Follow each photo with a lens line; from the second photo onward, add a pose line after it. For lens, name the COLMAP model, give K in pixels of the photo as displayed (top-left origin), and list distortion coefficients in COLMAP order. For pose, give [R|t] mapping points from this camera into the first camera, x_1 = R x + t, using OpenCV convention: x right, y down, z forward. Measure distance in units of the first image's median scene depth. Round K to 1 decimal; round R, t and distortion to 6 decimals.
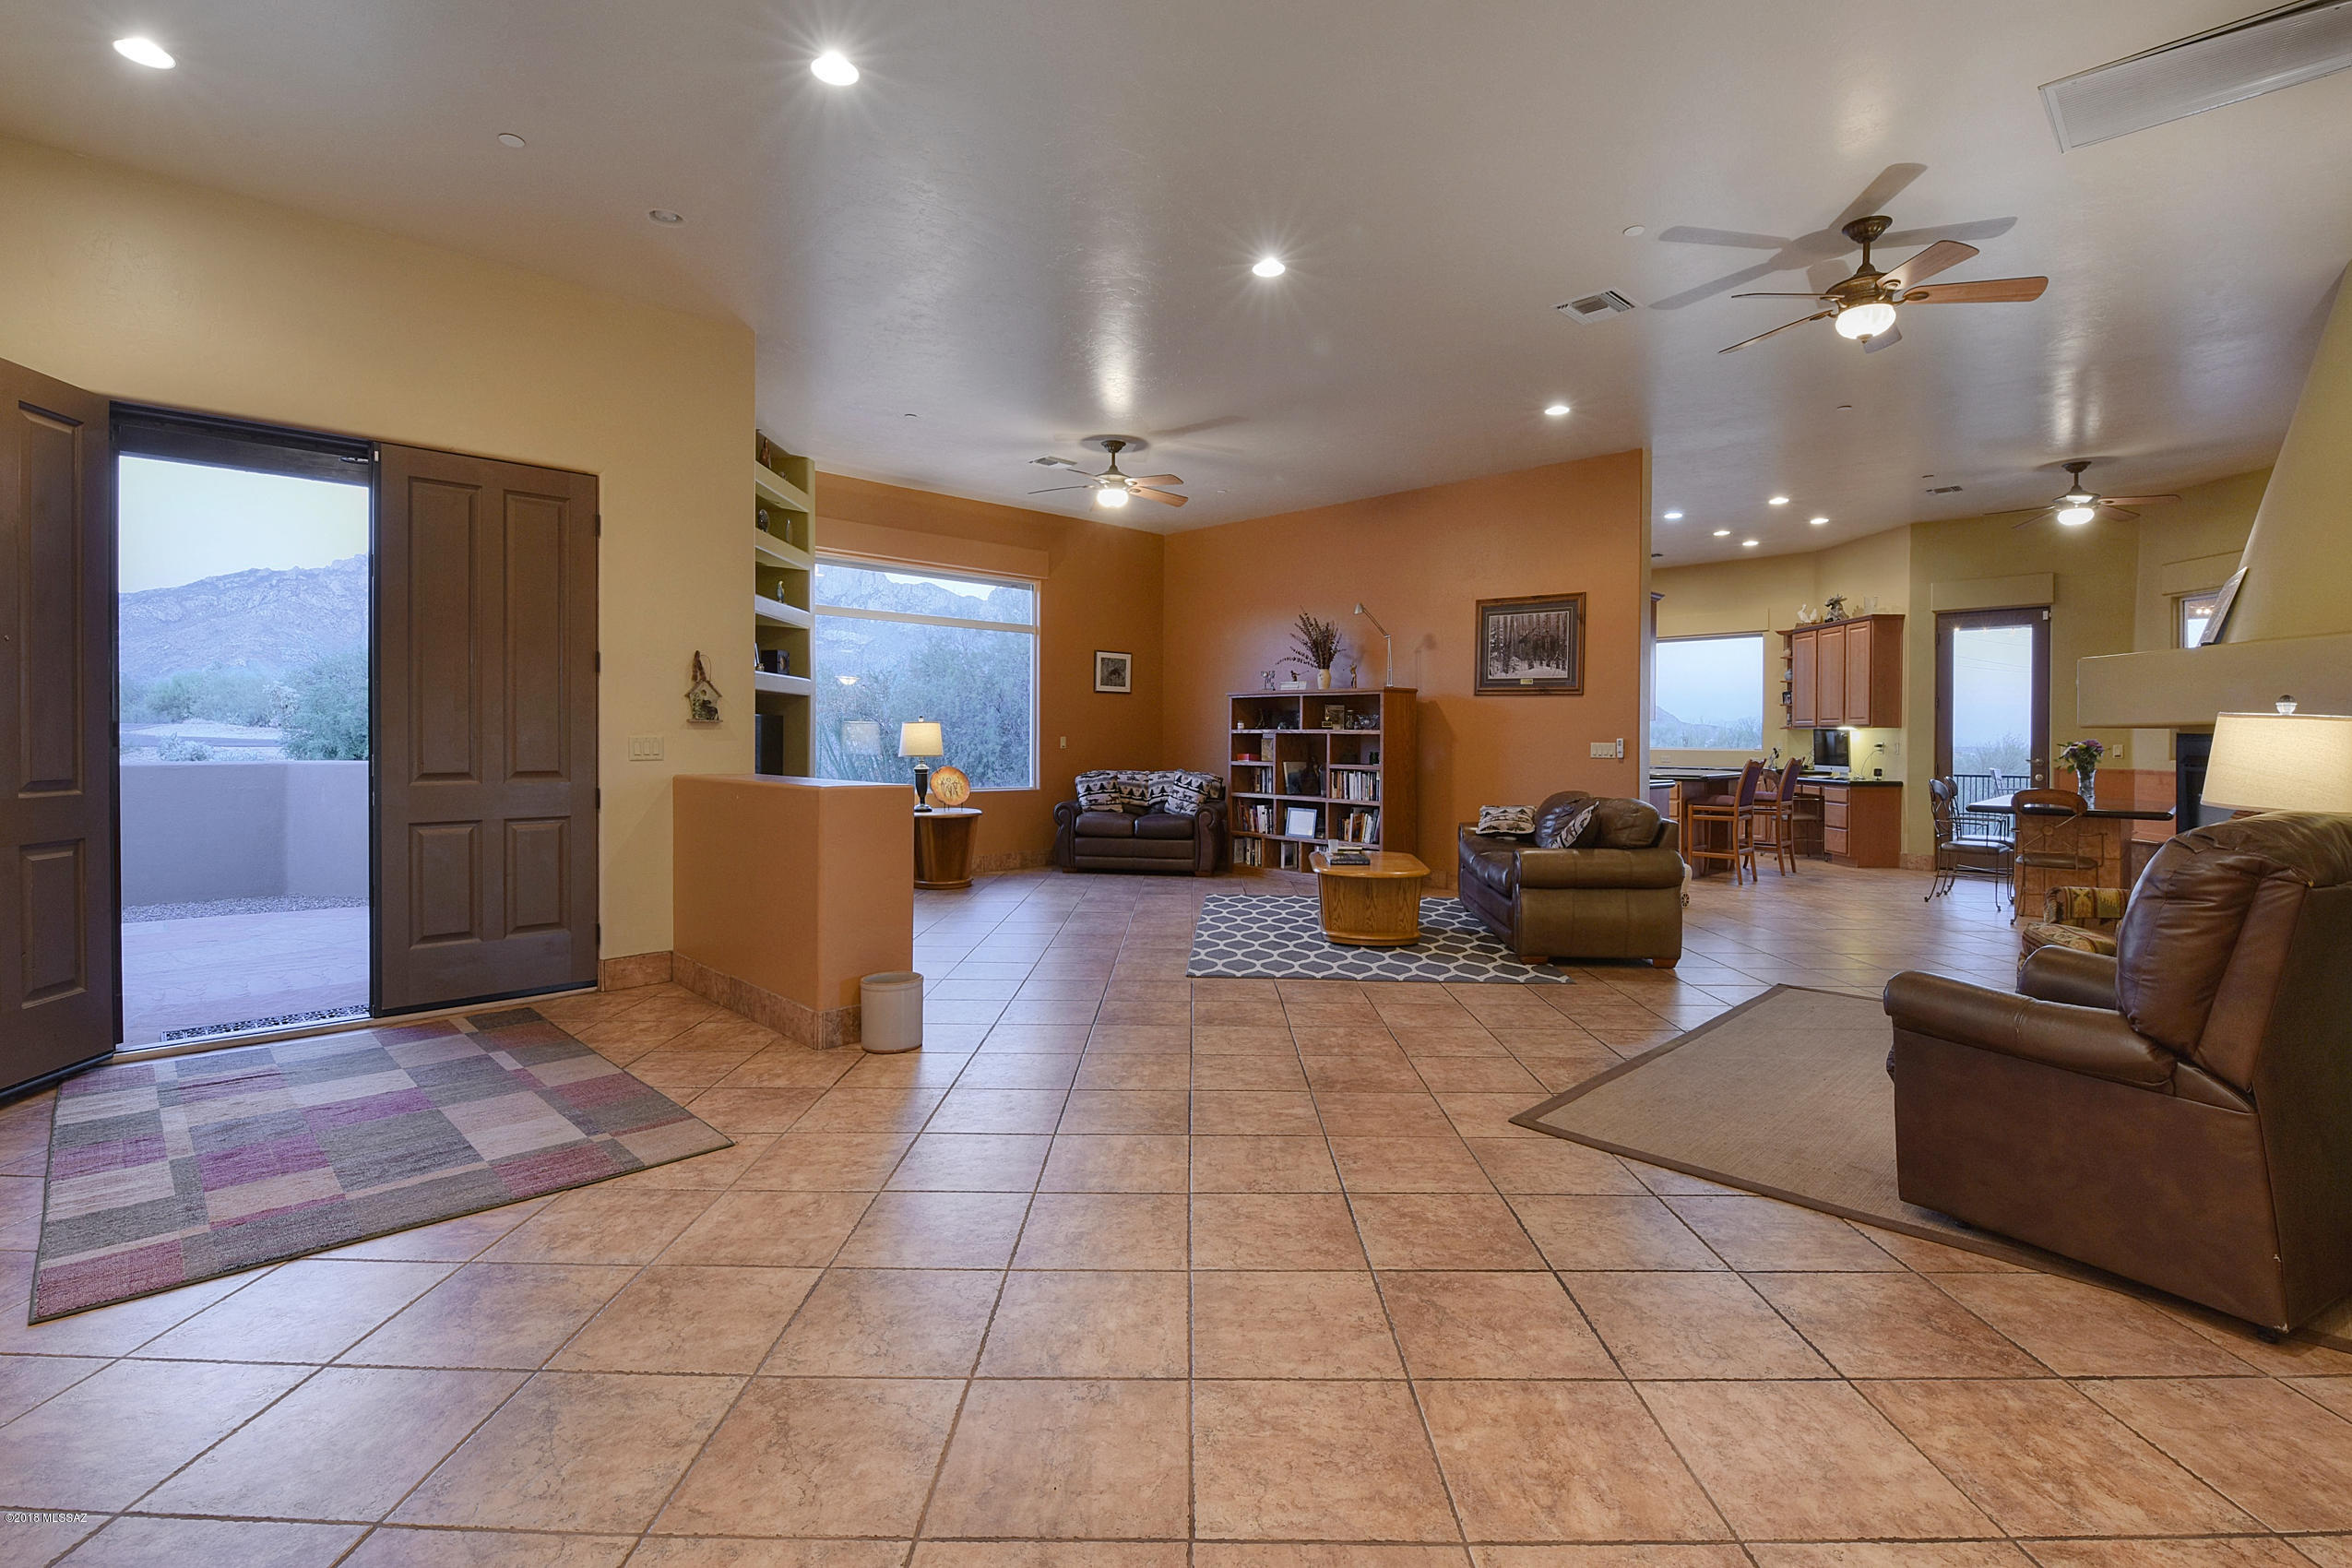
lens RADIAL K [[1063.2, 0, 1078.3], [0, 1063.2, 747.8], [0, 0, 1]] dist [-0.004003, -0.001176]
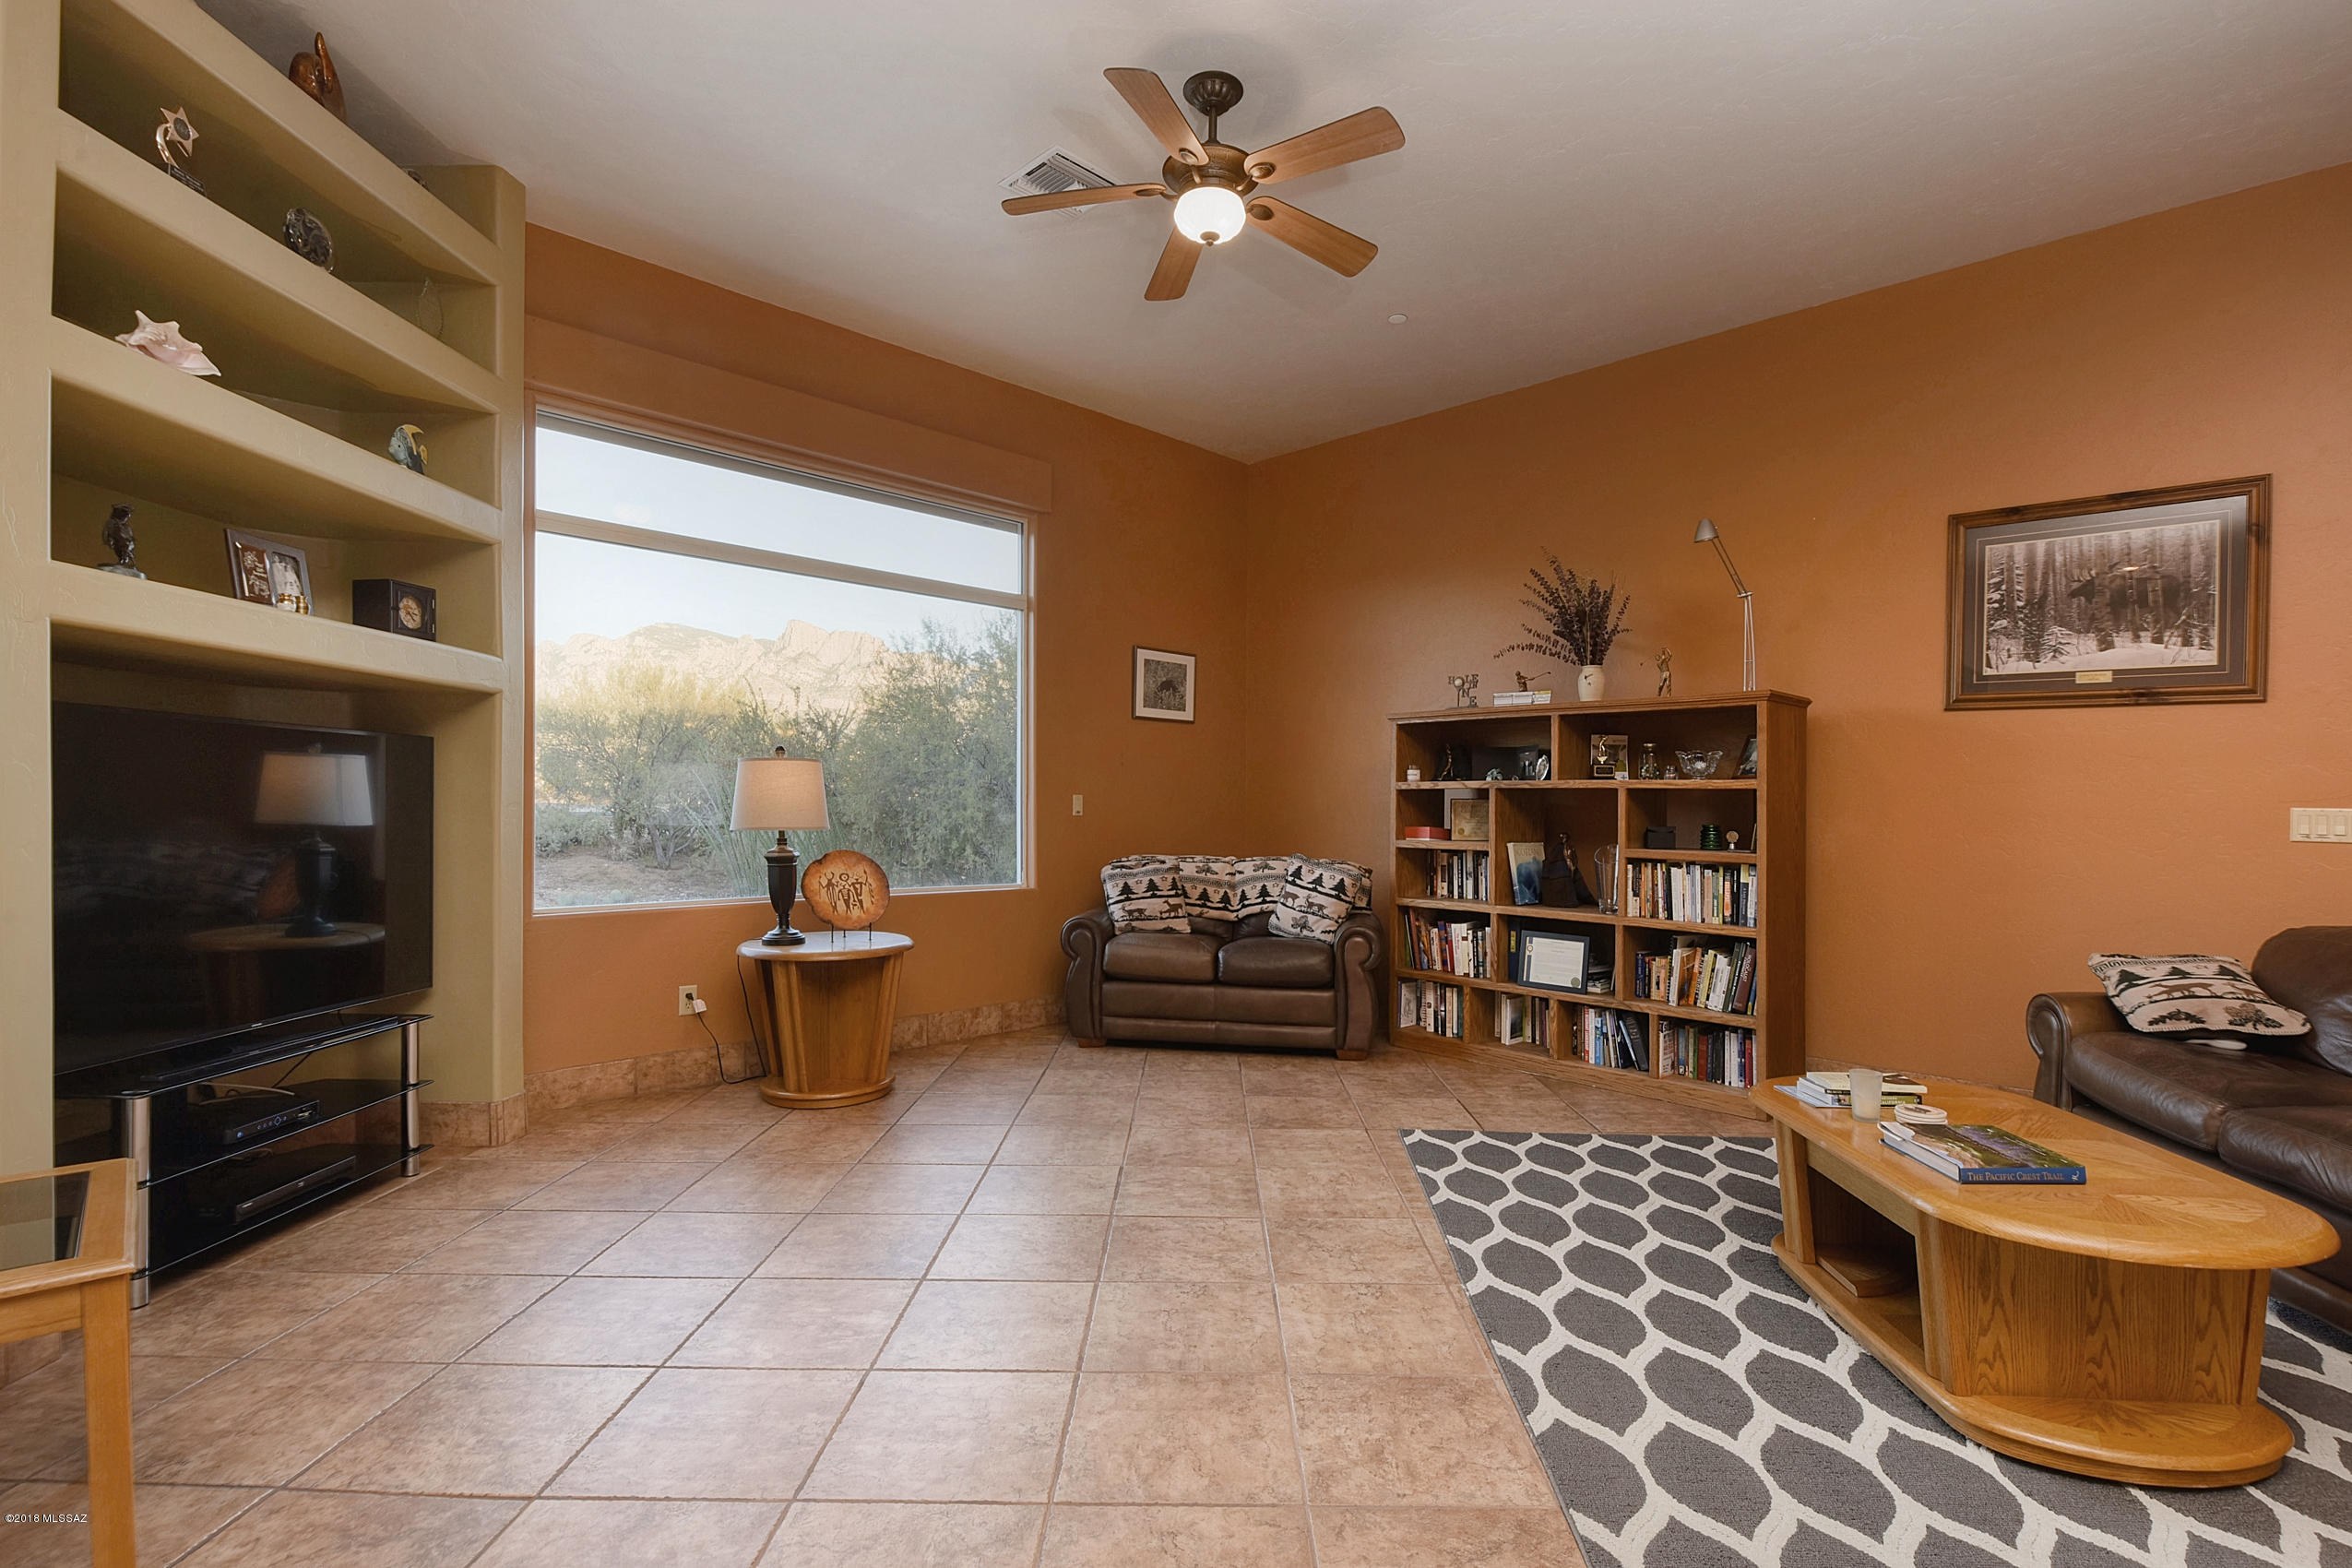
lens RADIAL K [[1080.7, 0, 1192.4], [0, 1080.7, 804.1], [0, 0, 1]] dist [-0.009959, -0.006015]
pose [[0.993053, 0.005005, 0.117563, -0.024927], [-0.004234, 0.999968, -0.006807, -0.001294], [-0.117593, 0.006262, 0.993042, 0.502761]]
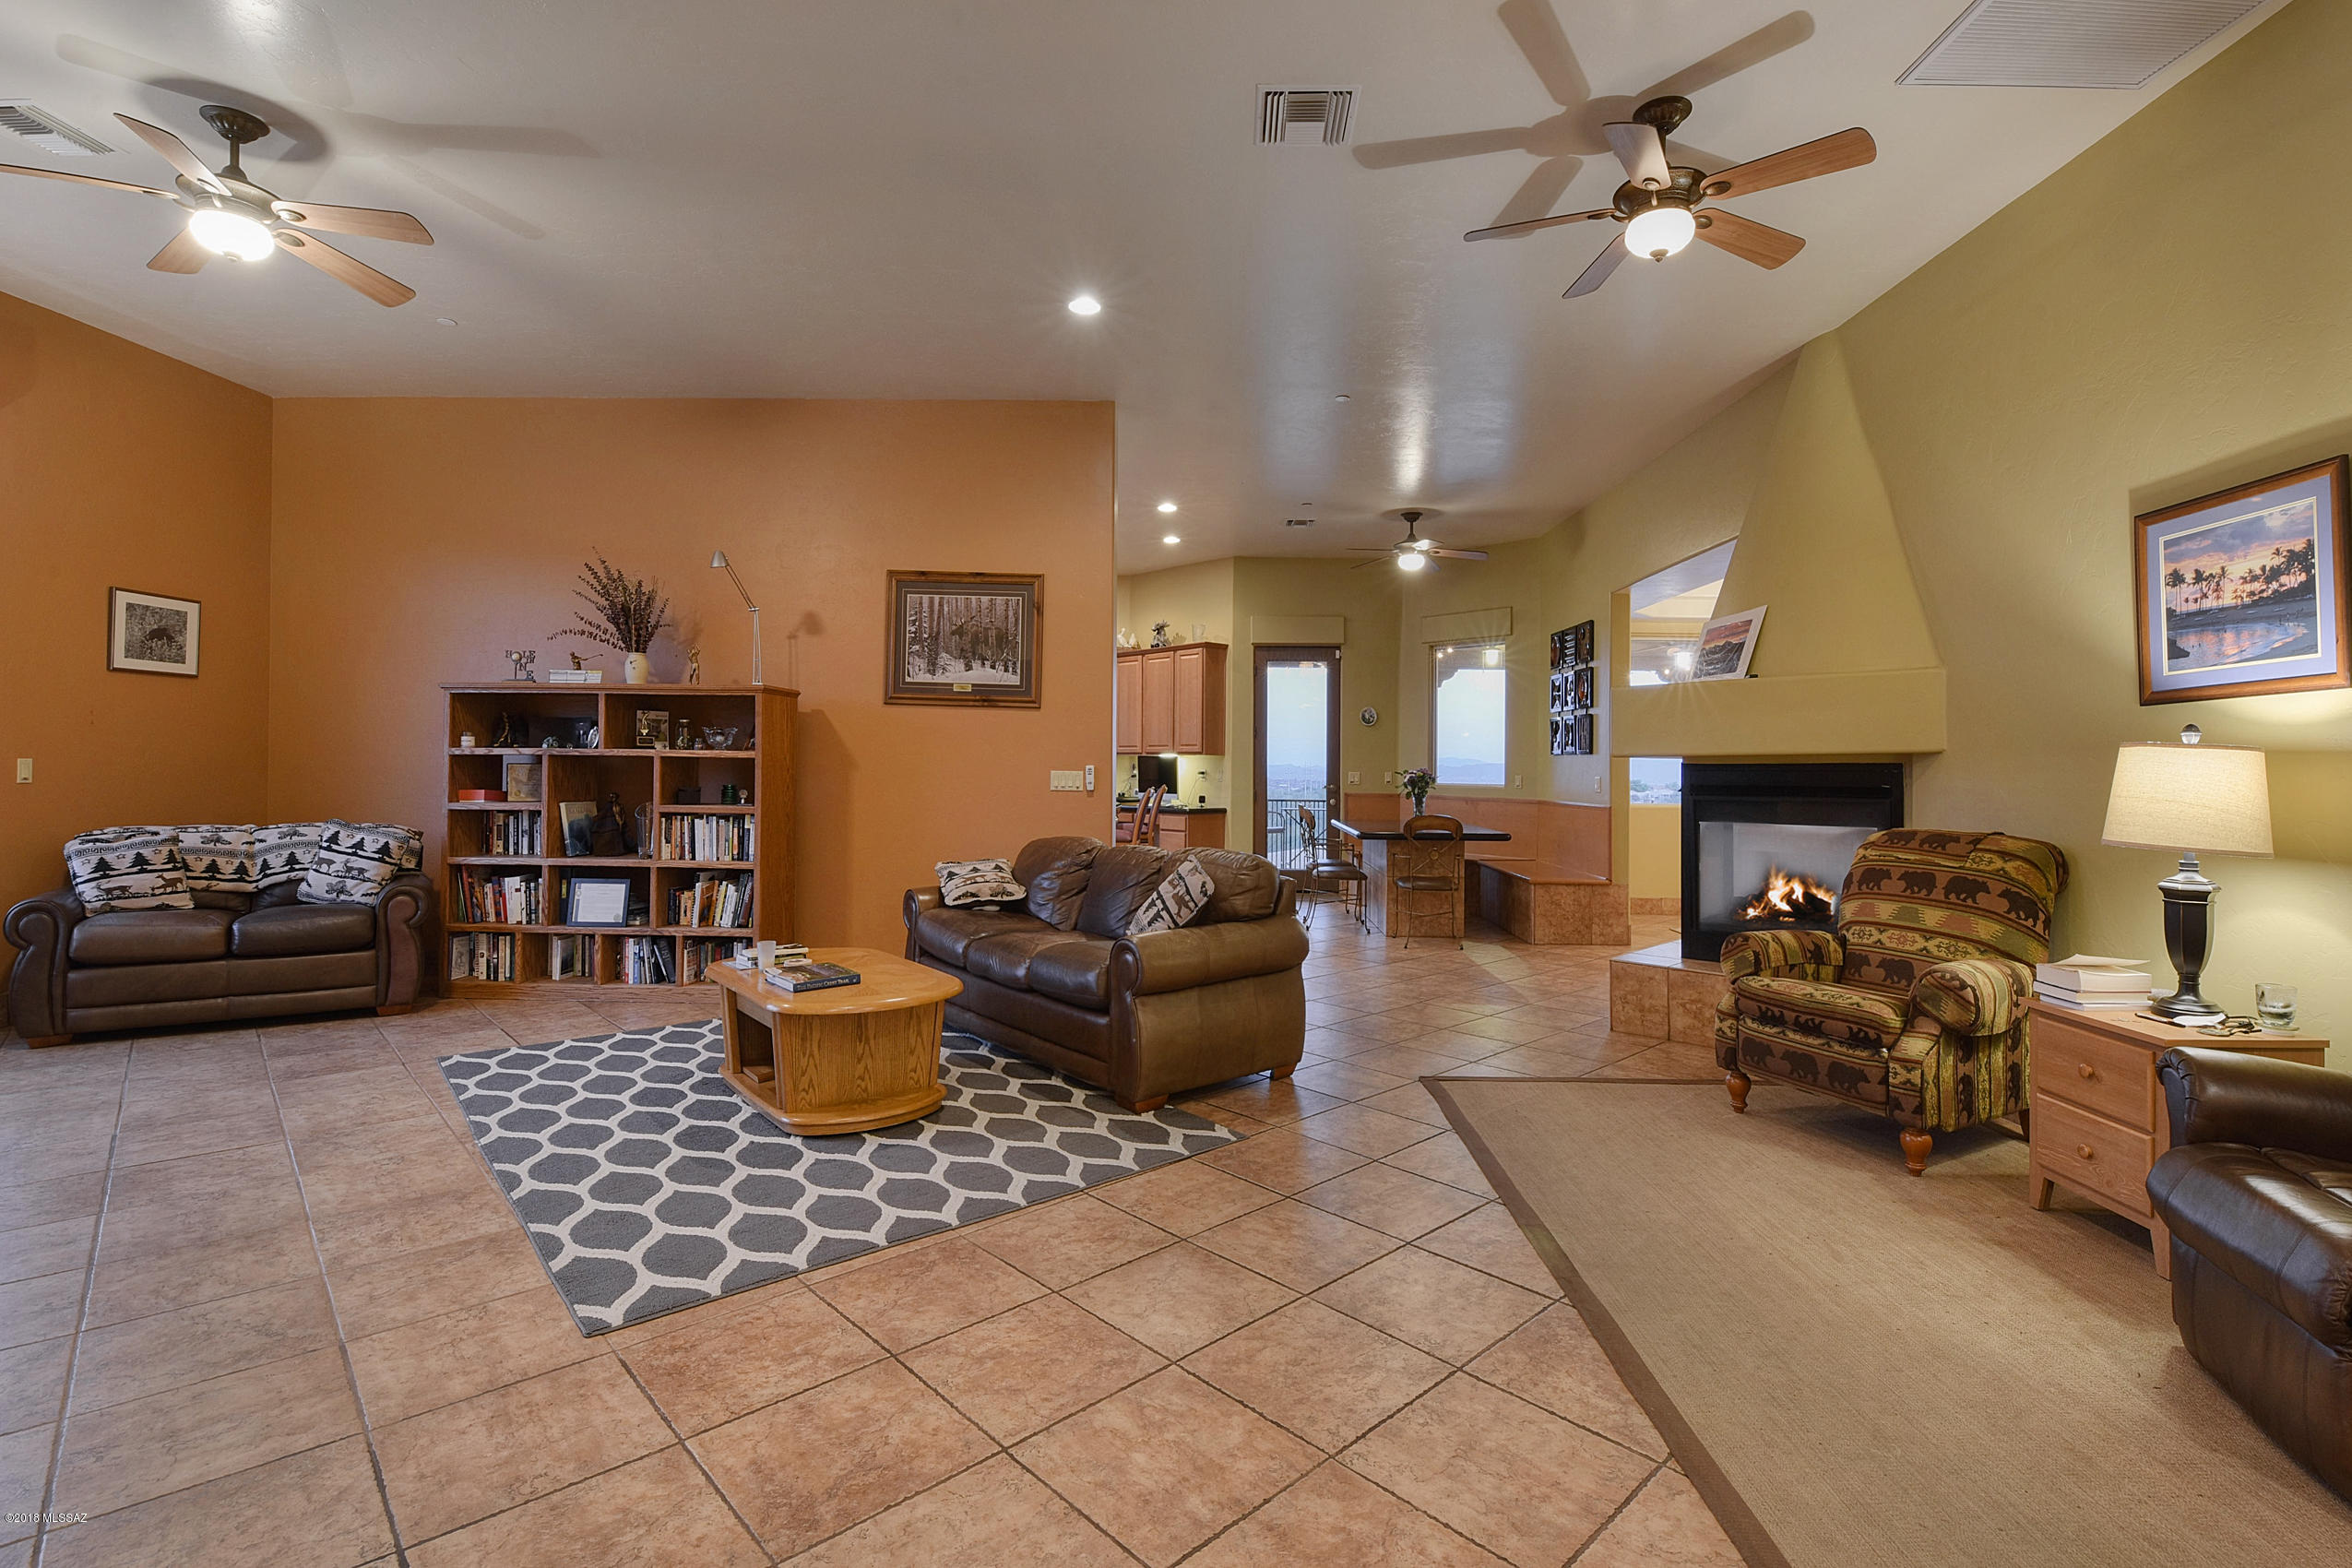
lens RADIAL K [[1080.7, 0, 1141.6], [0, 1080.7, 735.3], [0, 0, 1]] dist [-0.009959, -0.006015]
pose [[0.658562, 0.023506, 0.752159, -0.050239], [0.002513, 0.999438, -0.033434, -0.003529], [-0.752522, 0.023909, 0.658133, 0.361596]]
